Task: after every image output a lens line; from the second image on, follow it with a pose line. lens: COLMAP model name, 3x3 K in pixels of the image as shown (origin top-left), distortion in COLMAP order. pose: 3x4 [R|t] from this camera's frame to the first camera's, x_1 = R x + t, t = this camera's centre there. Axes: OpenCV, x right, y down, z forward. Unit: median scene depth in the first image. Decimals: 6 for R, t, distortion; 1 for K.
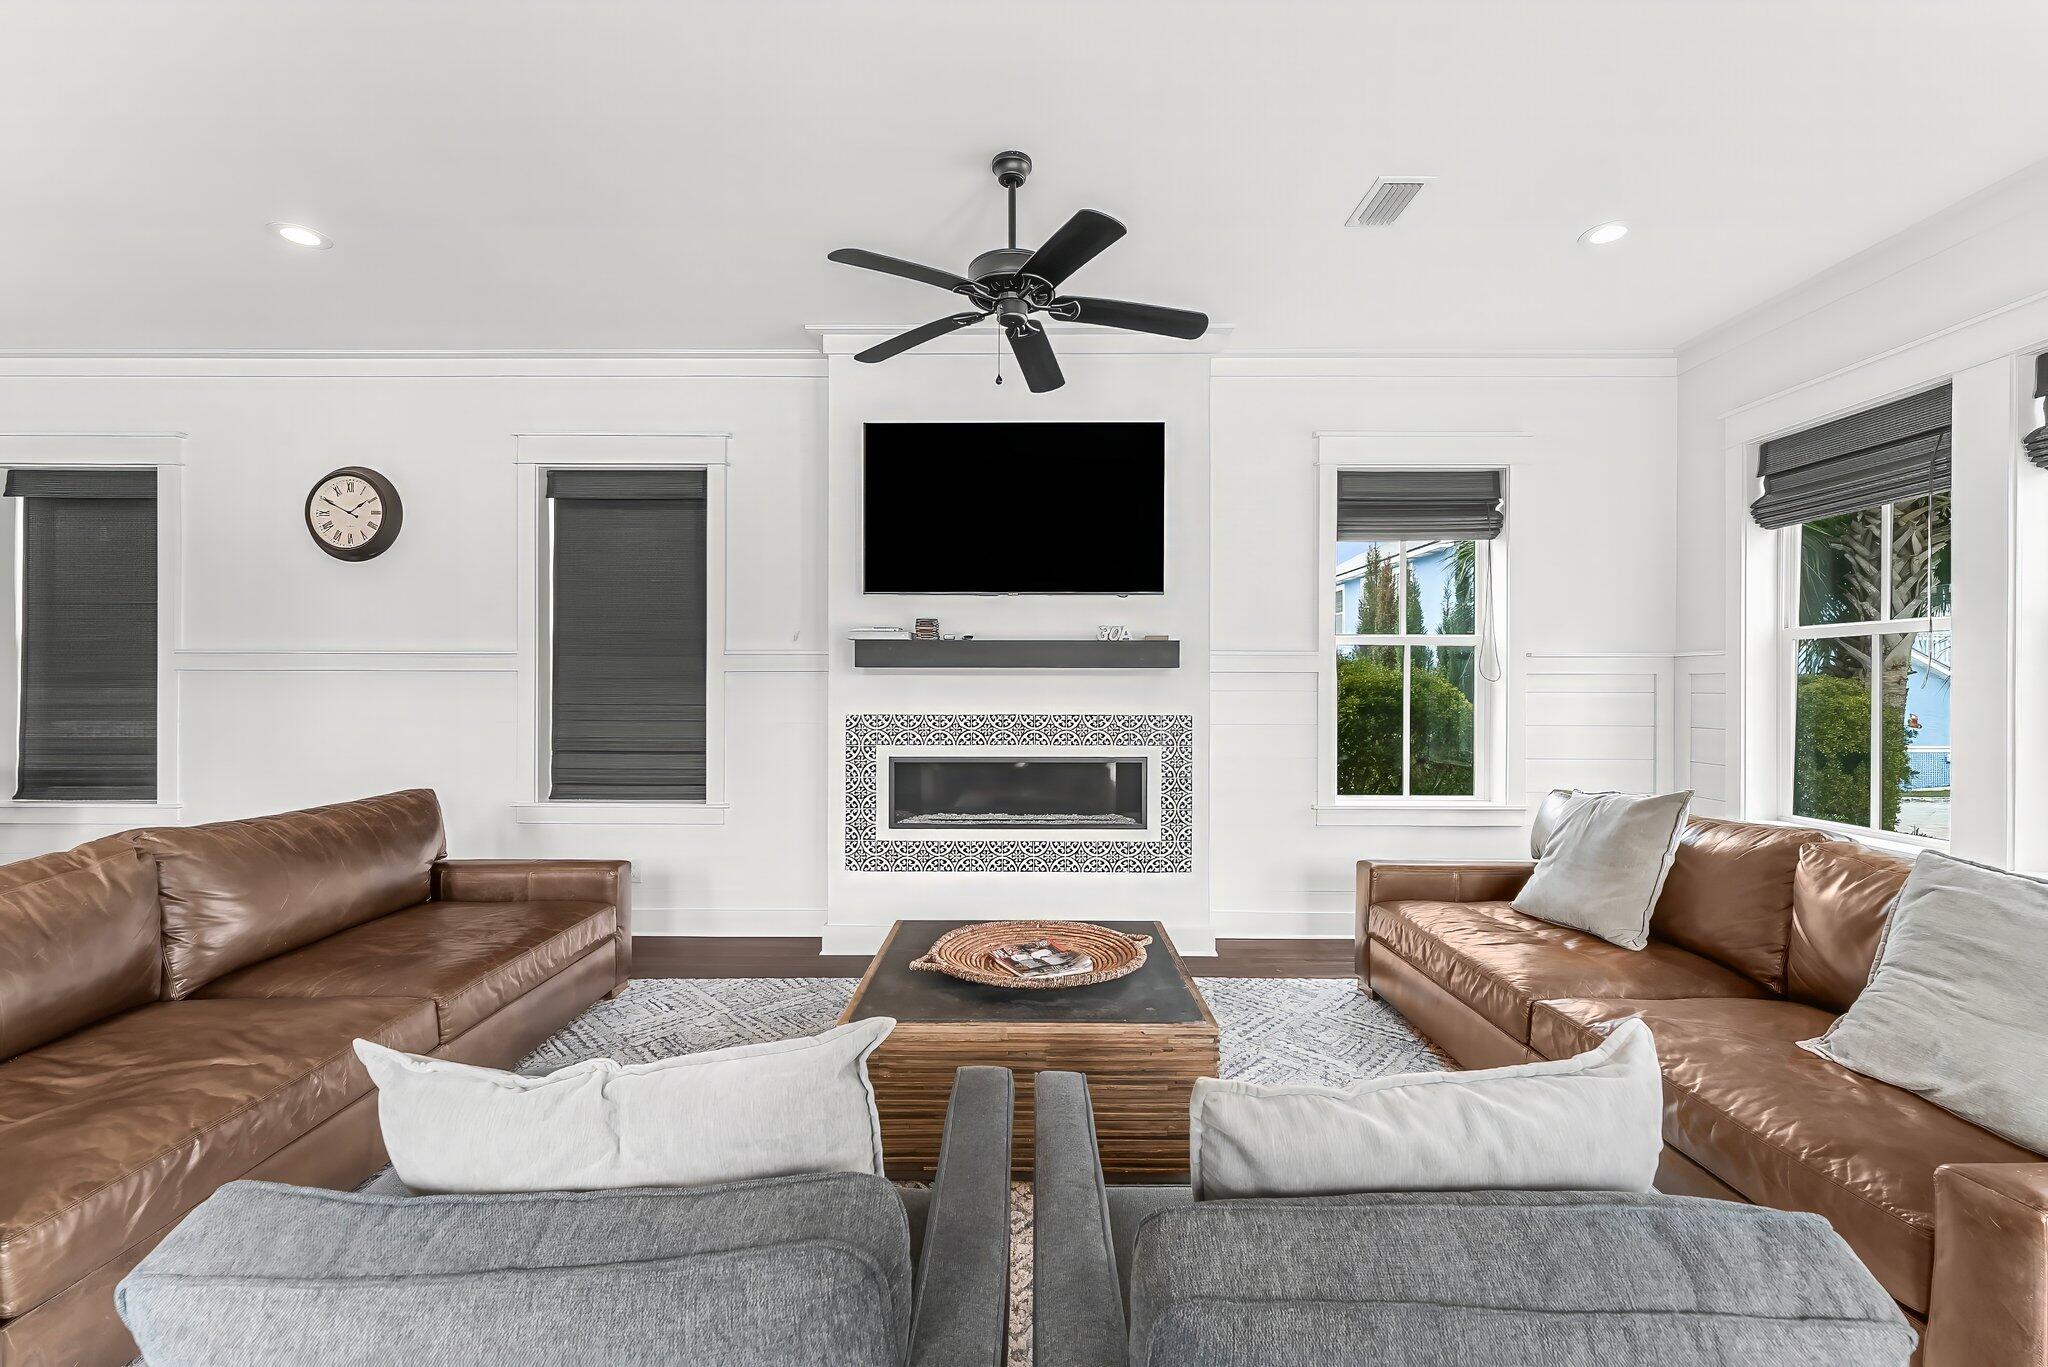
lens RADIAL K [[845.9, 0, 1024.0], [0, 845.9, 683.5], [0, 0, 1]] dist [-0.002961, -0.000351]
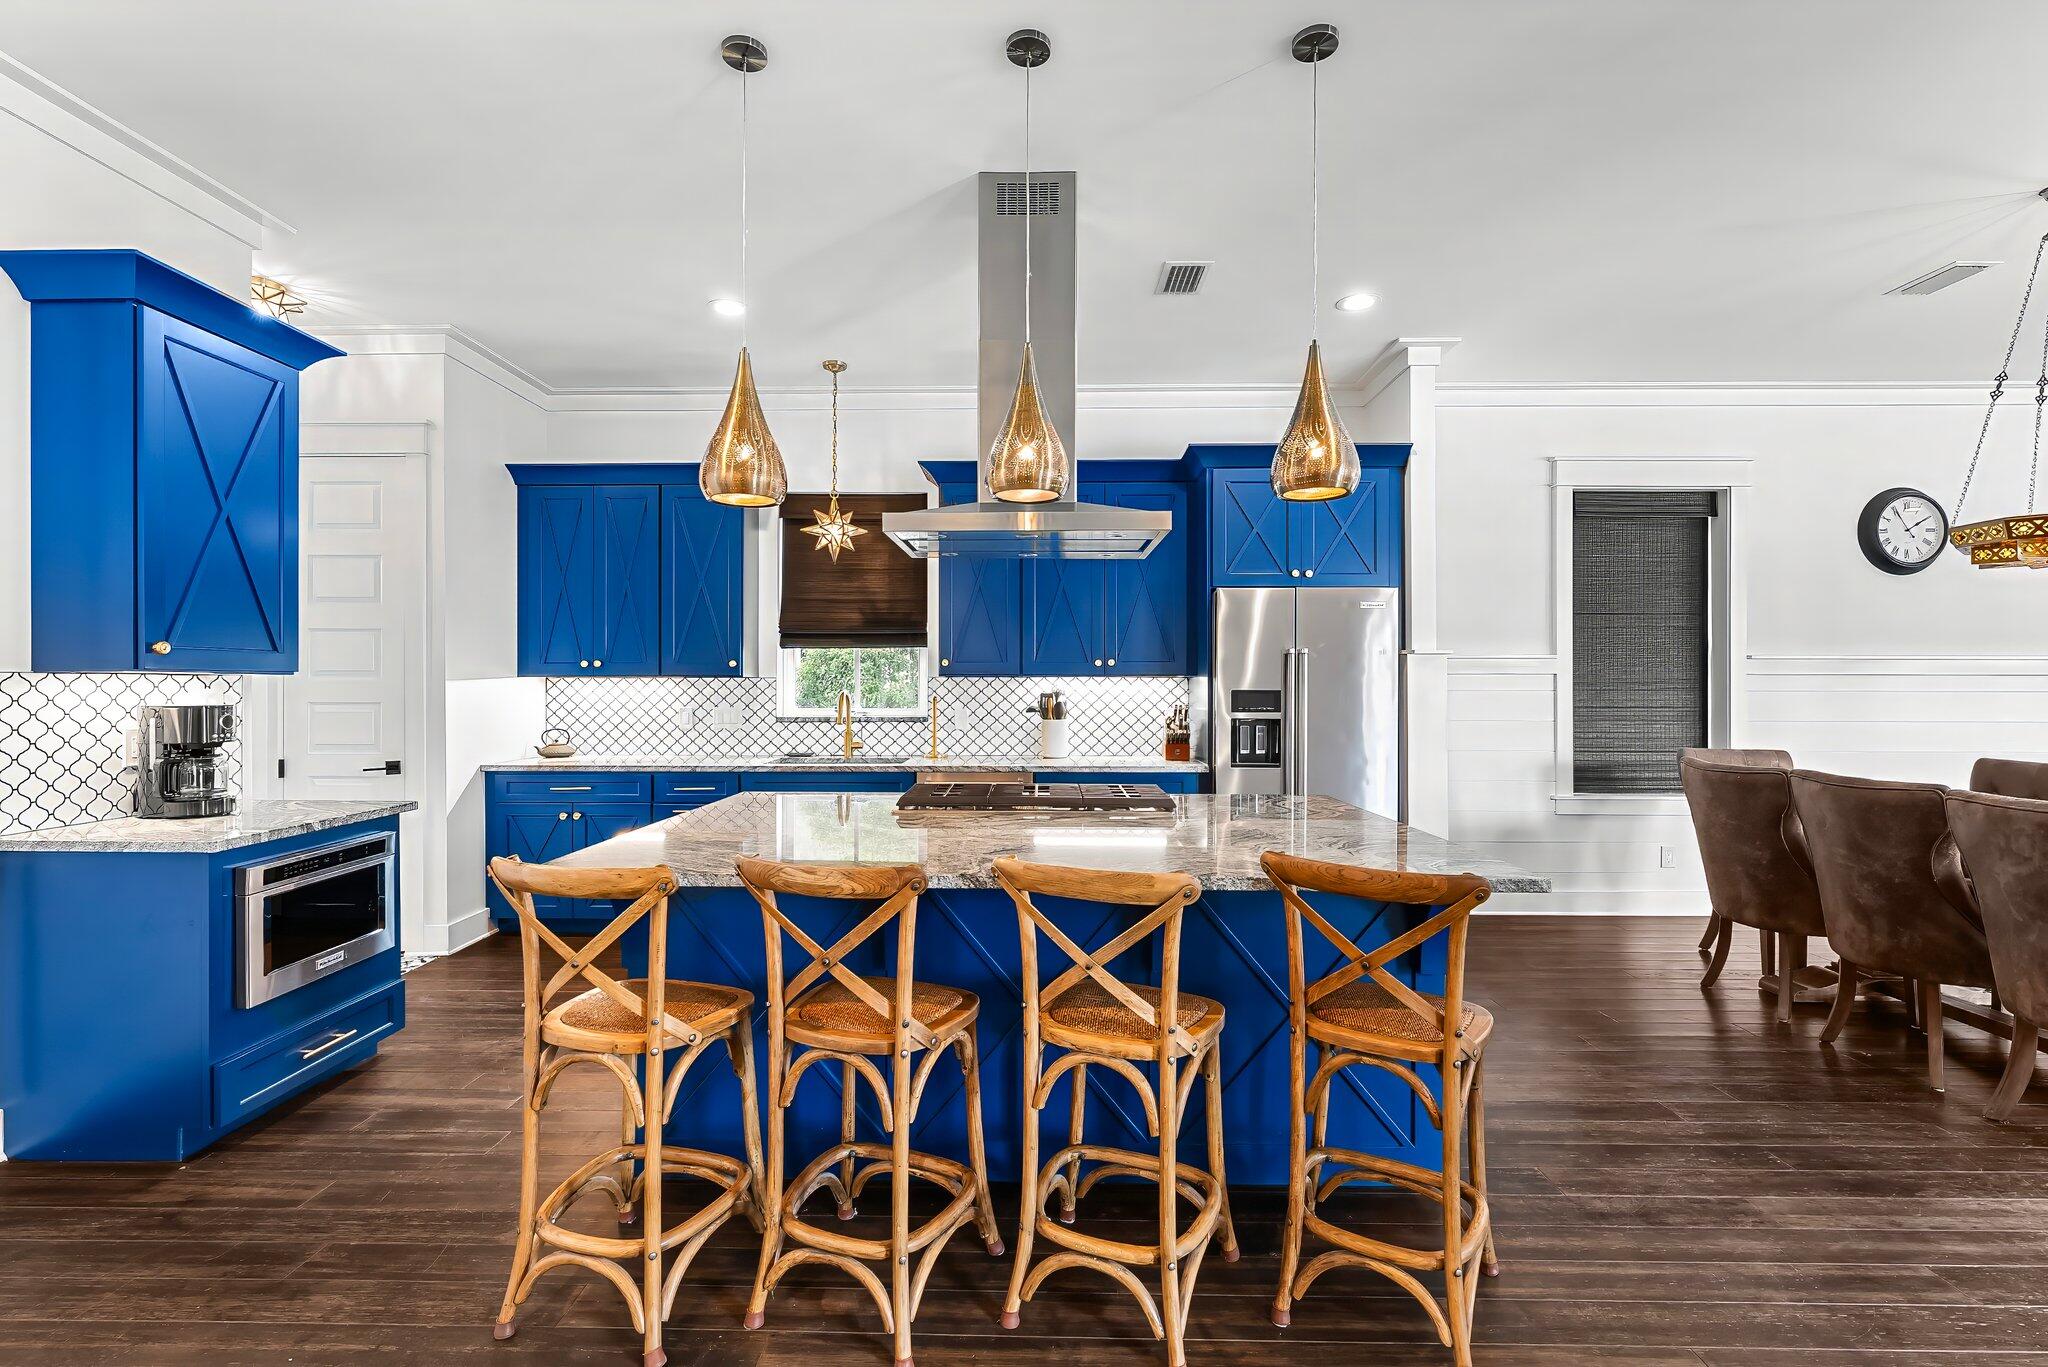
lens RADIAL K [[899.7, 0, 1024.0], [0, 899.7, 683.5], [0, 0, 1]] dist [-0.001273, -0.000127]
pose [[0.999785, 0.004893, -0.020171, -1.928441], [-0.004967, 0.999981, -0.003635, 0.005799], [0.020153, 0.003734, 0.999790, -0.183317]]
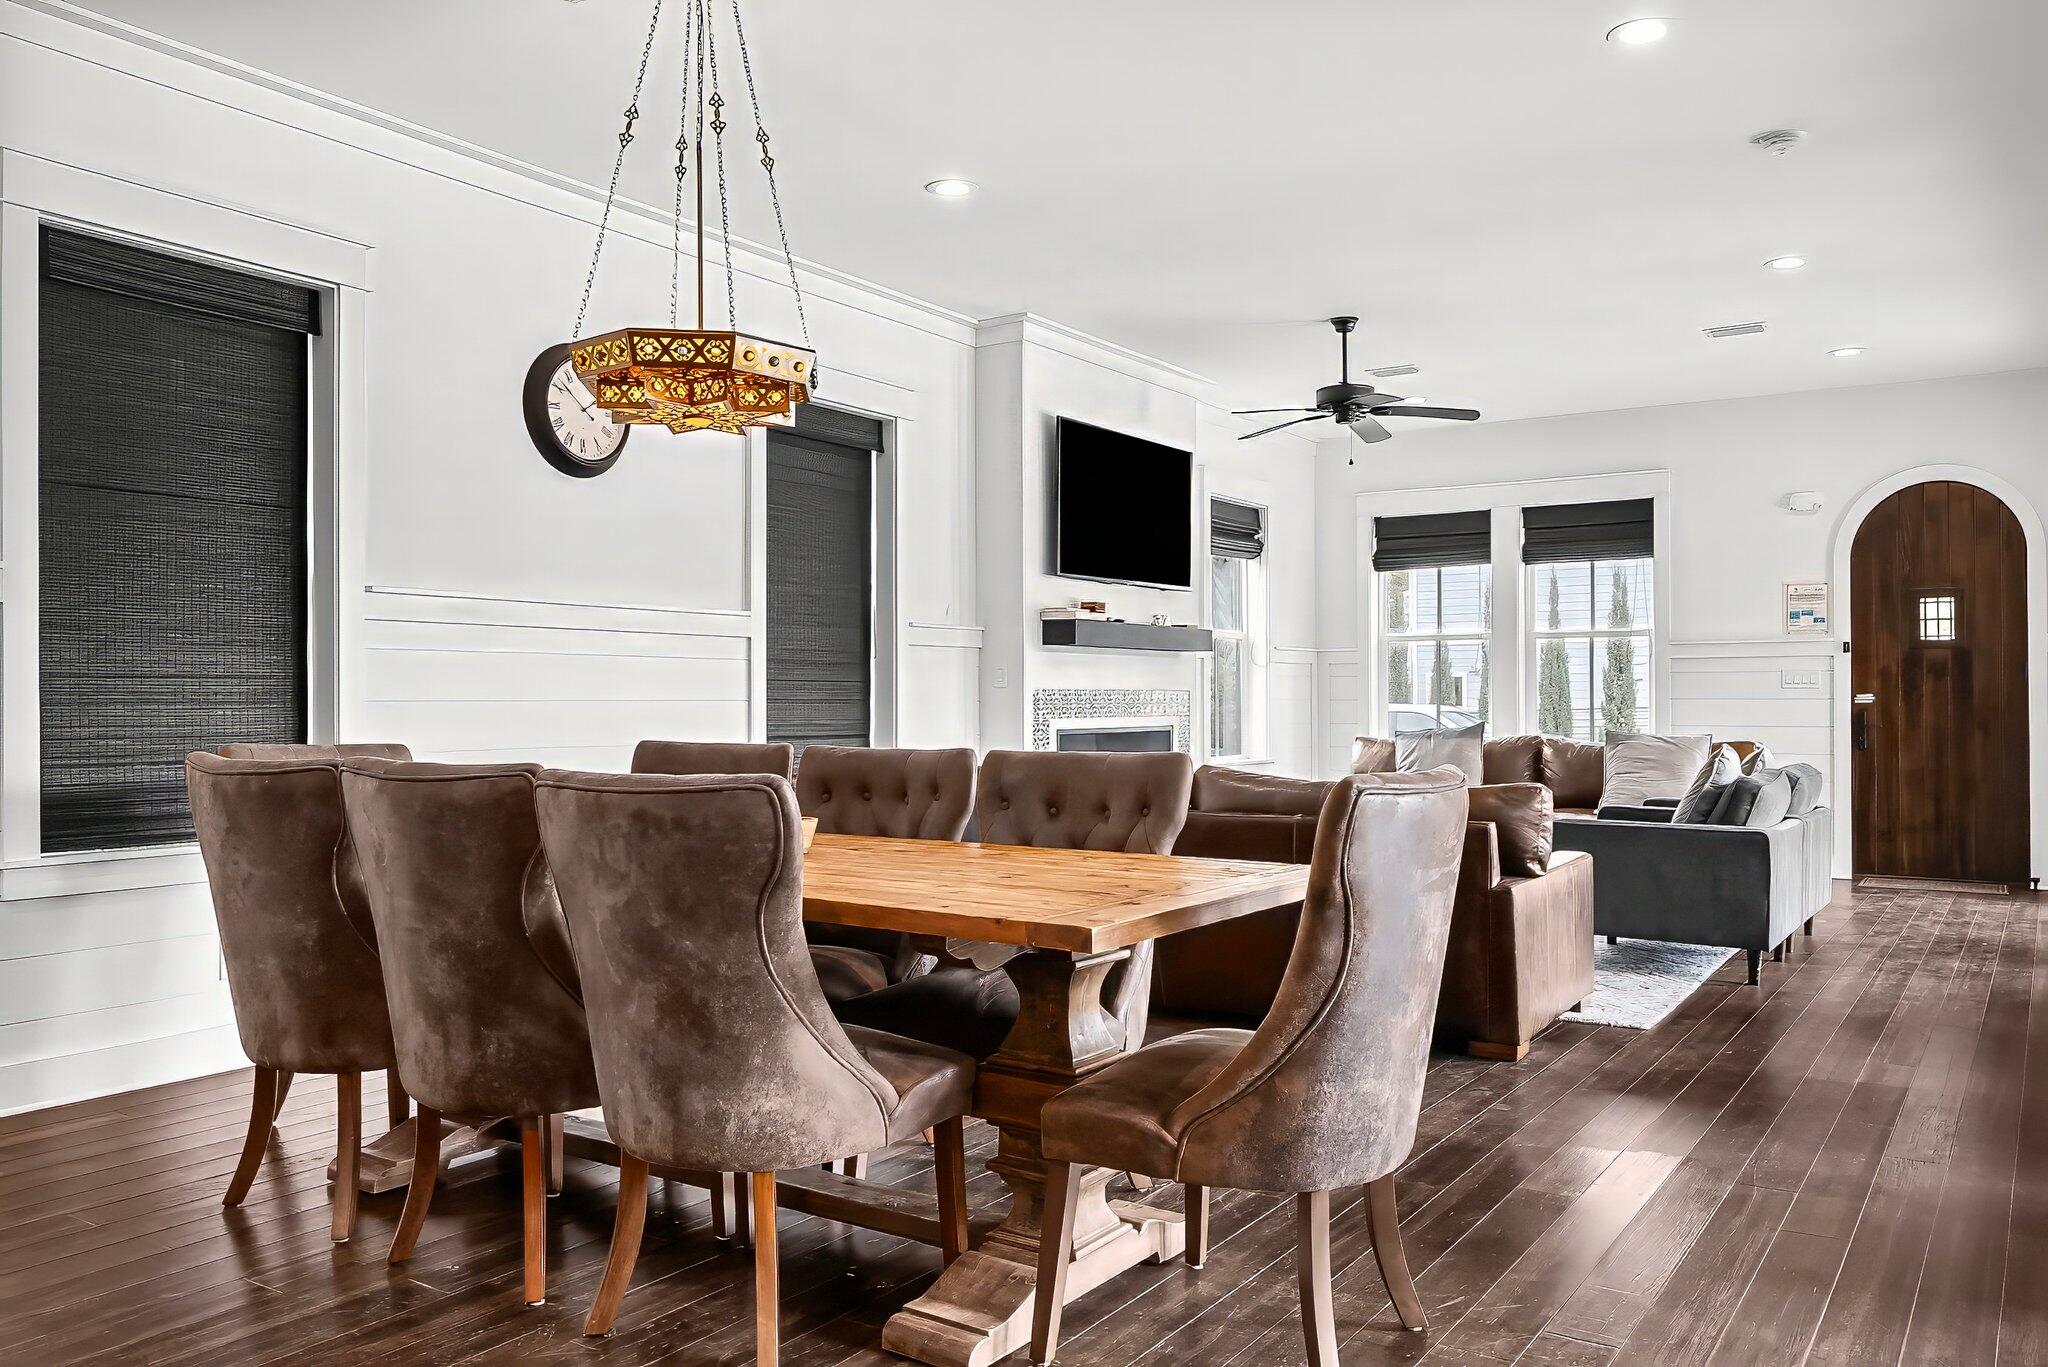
lens RADIAL K [[1565.9, 0, 1024.0], [0, 1565.9, 683.5], [0, 0, 1]] dist [0.009339, 0.004221]
pose [[0.552072, 0.005904, 0.833776, -1.718492], [0.001564, 0.999966, -0.008117, 0.043015], [-0.833795, 0.005785, 0.552043, -0.051929]]
